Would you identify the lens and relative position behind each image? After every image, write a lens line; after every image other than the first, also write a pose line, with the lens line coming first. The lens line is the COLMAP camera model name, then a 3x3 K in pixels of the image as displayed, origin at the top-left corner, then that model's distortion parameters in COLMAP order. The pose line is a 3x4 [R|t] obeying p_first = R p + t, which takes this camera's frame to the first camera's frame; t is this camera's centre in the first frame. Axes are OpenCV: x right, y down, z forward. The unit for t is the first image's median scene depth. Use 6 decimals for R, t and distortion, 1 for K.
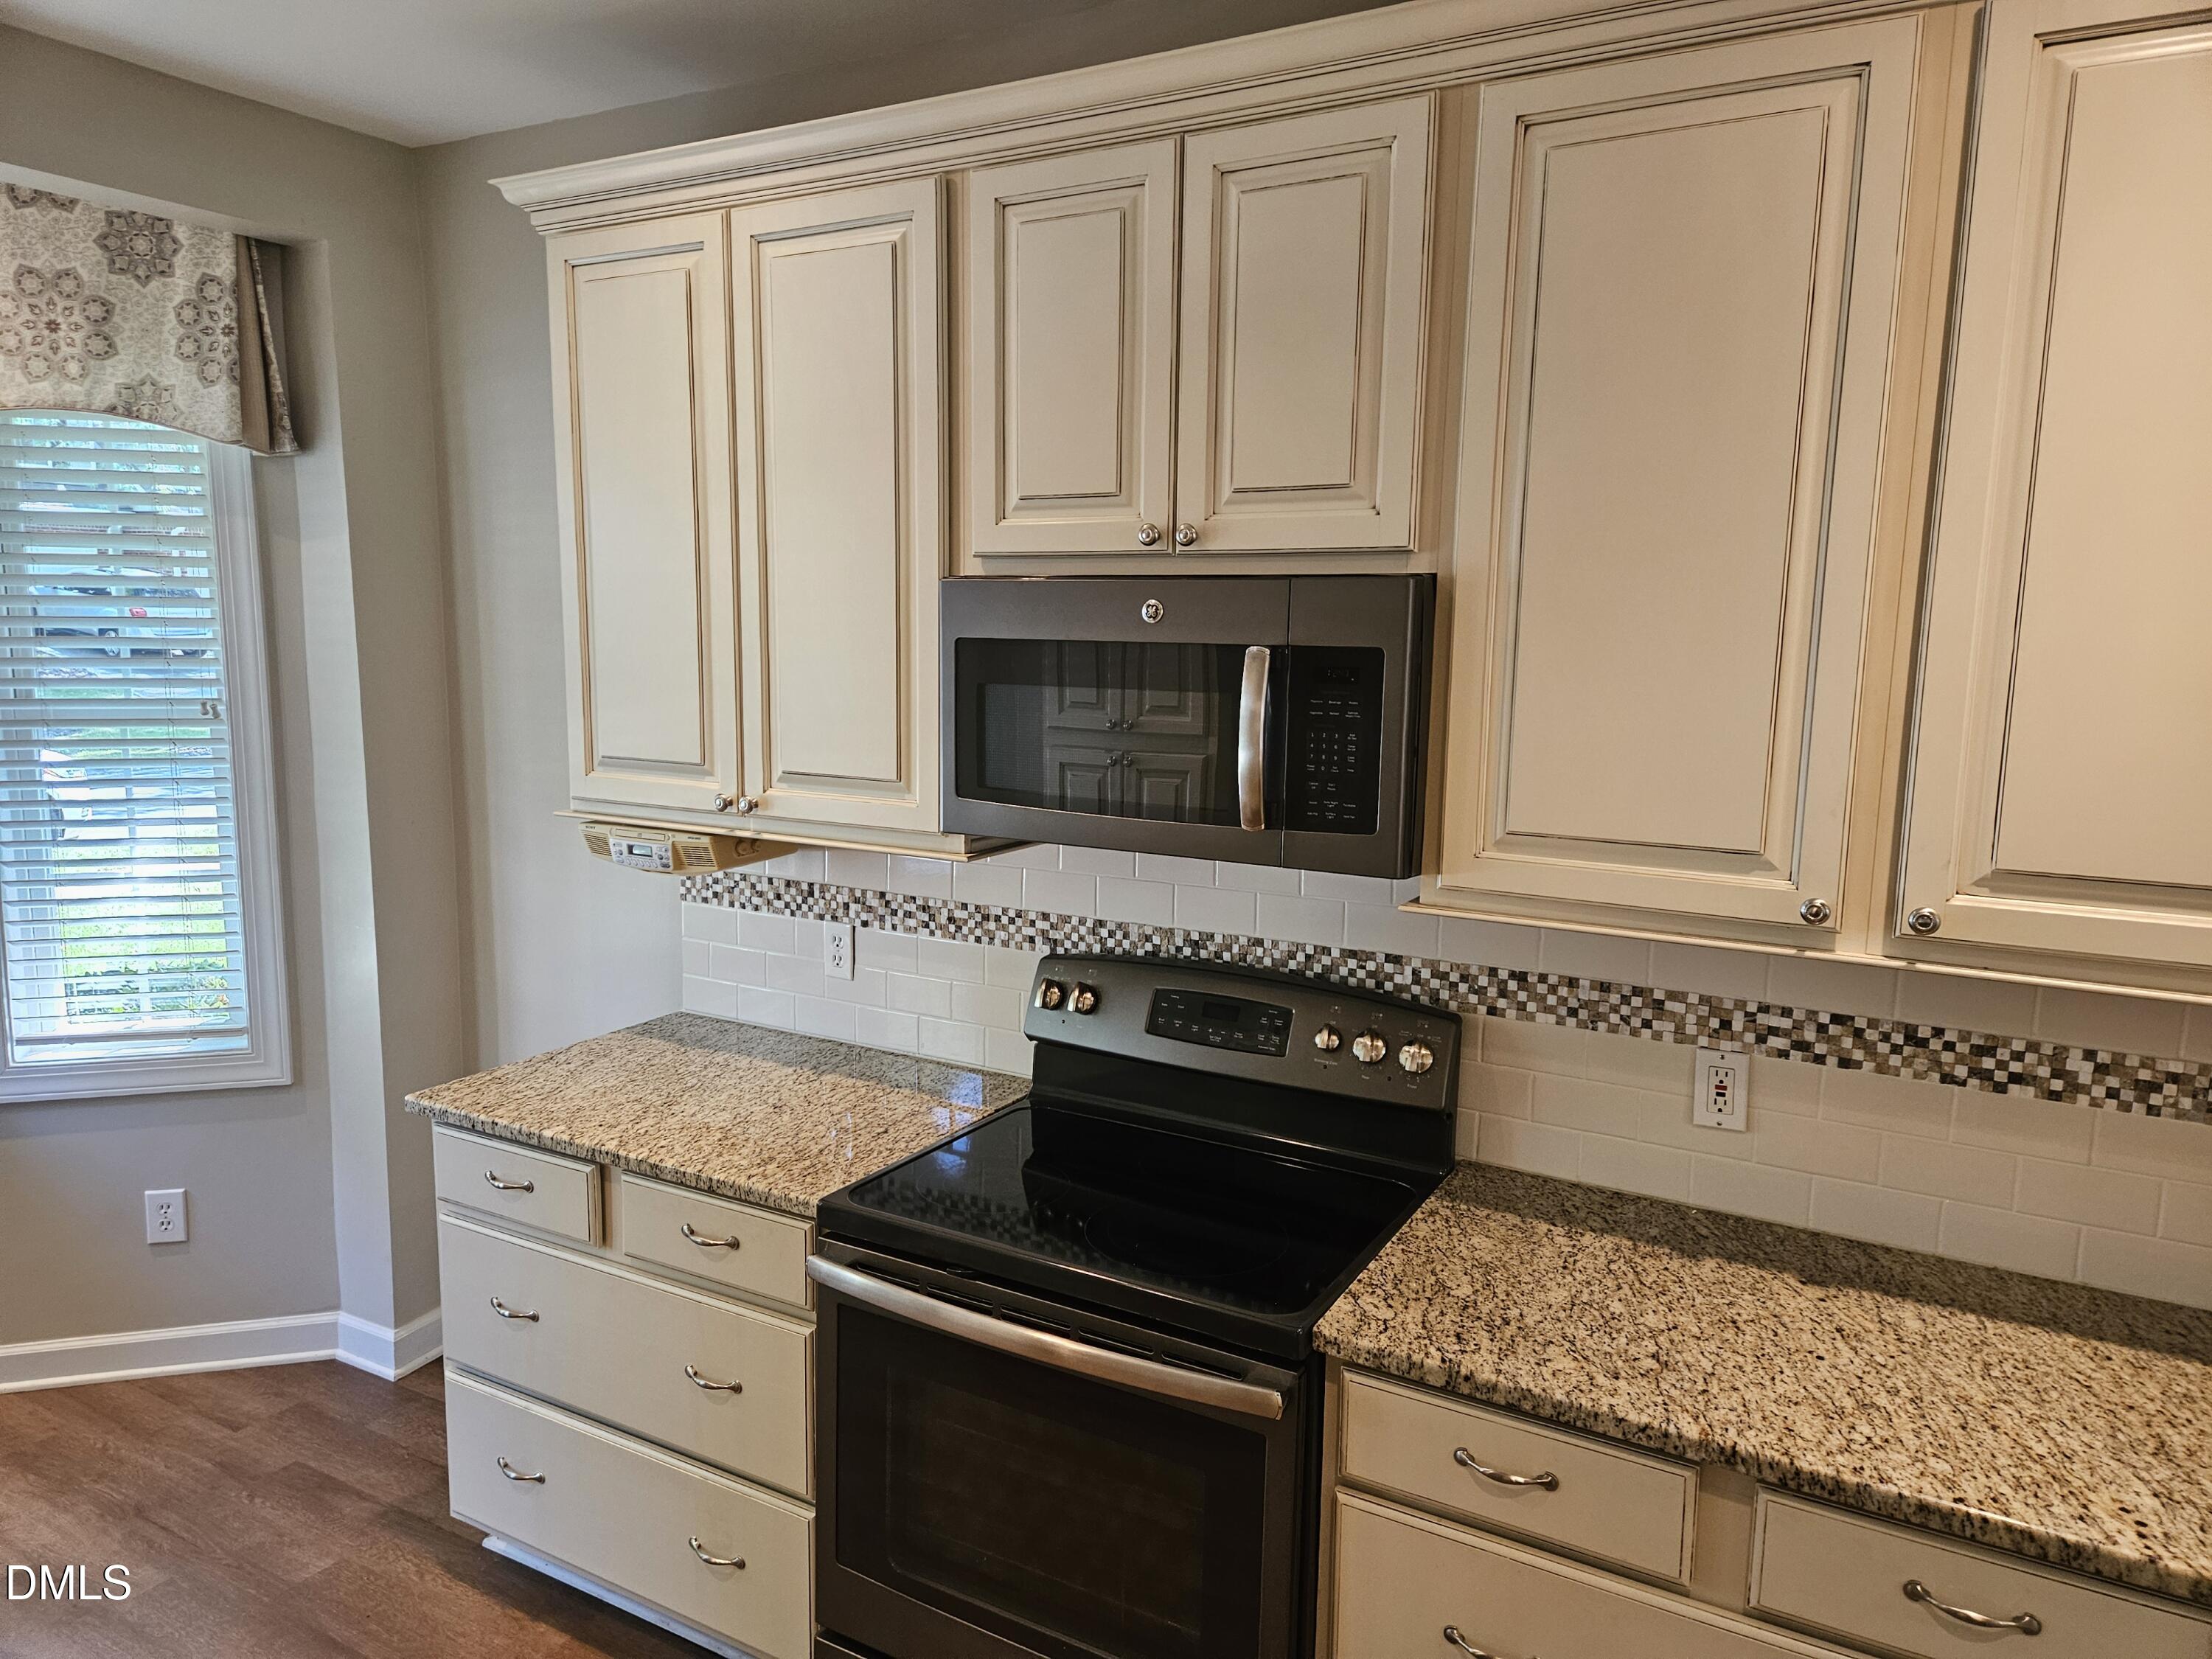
lens RADIAL K [[1464.4, 0, 1100.8], [0, 1464.4, 824.6], [0, 0, 1]] dist [0.082235, -0.074191]
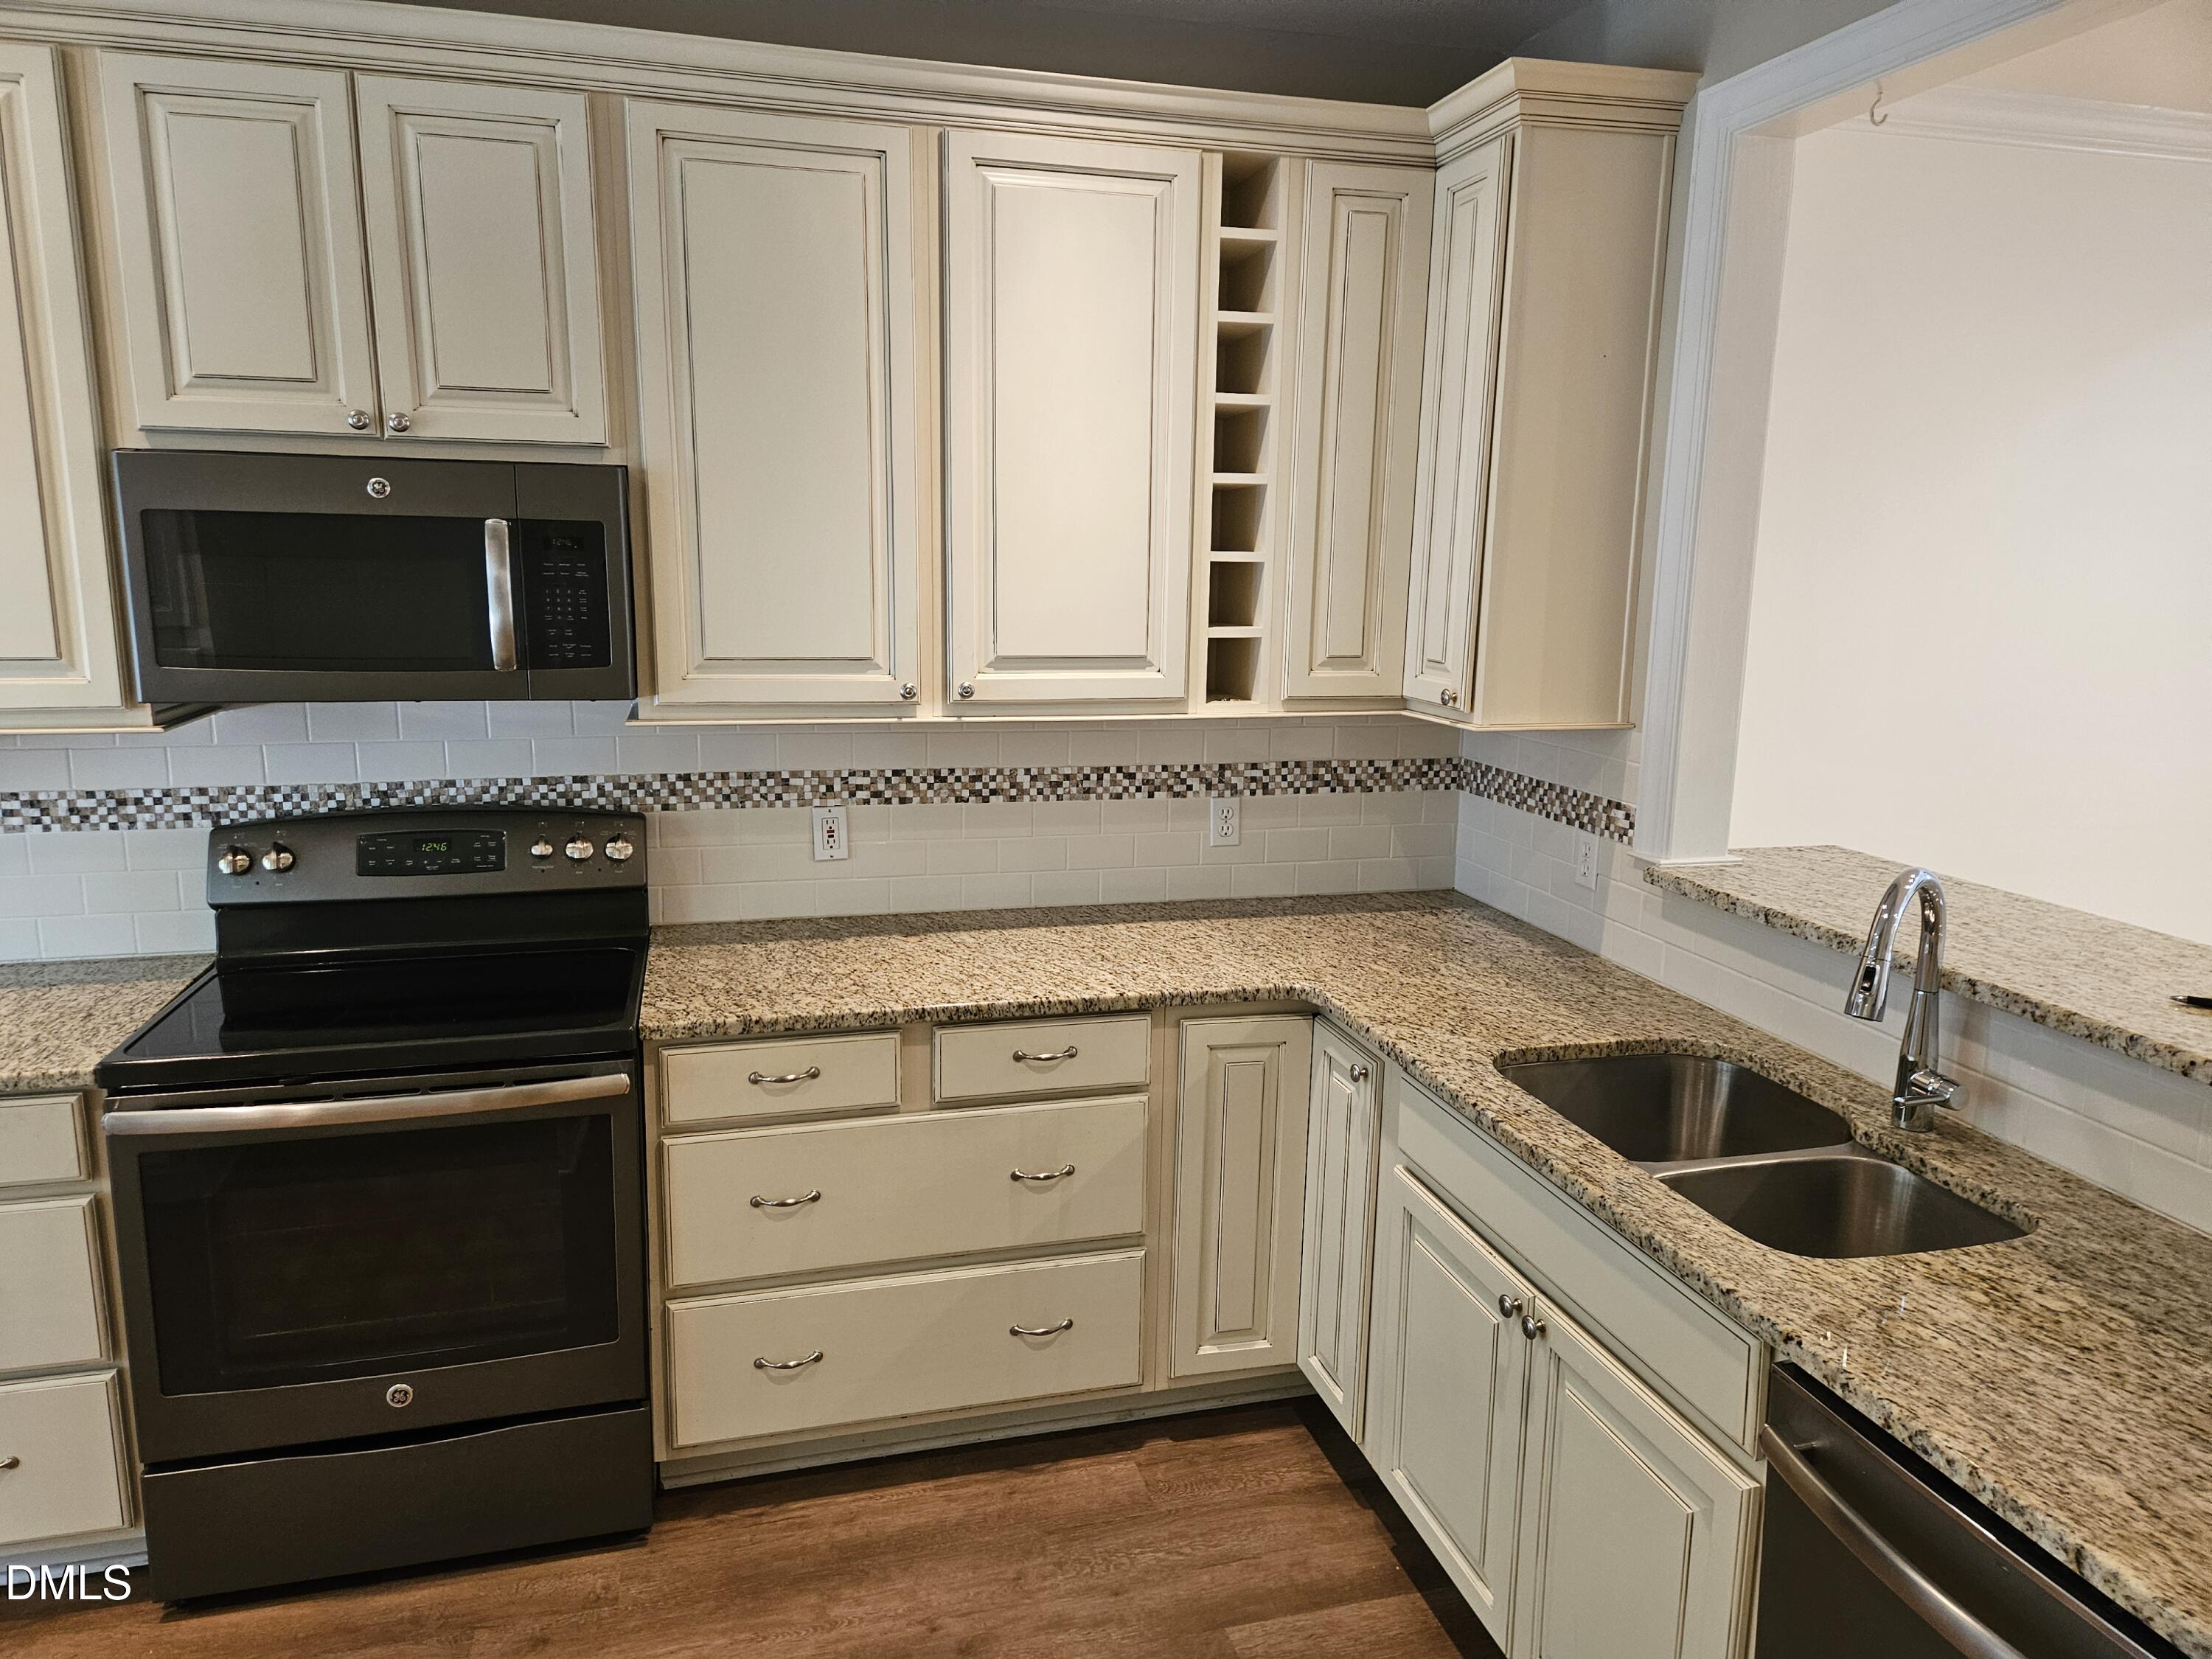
lens RADIAL K [[1464.4, 0, 1103.3], [0, 1464.4, 819.0], [0, 0, 1]] dist [0.082235, -0.074191]
pose [[0.708672, -0.129907, 0.693475, -0.393563], [0.093910, 0.991525, 0.089771, 0.058793], [-0.699260, 0.001506, 0.714866, -0.225426]]
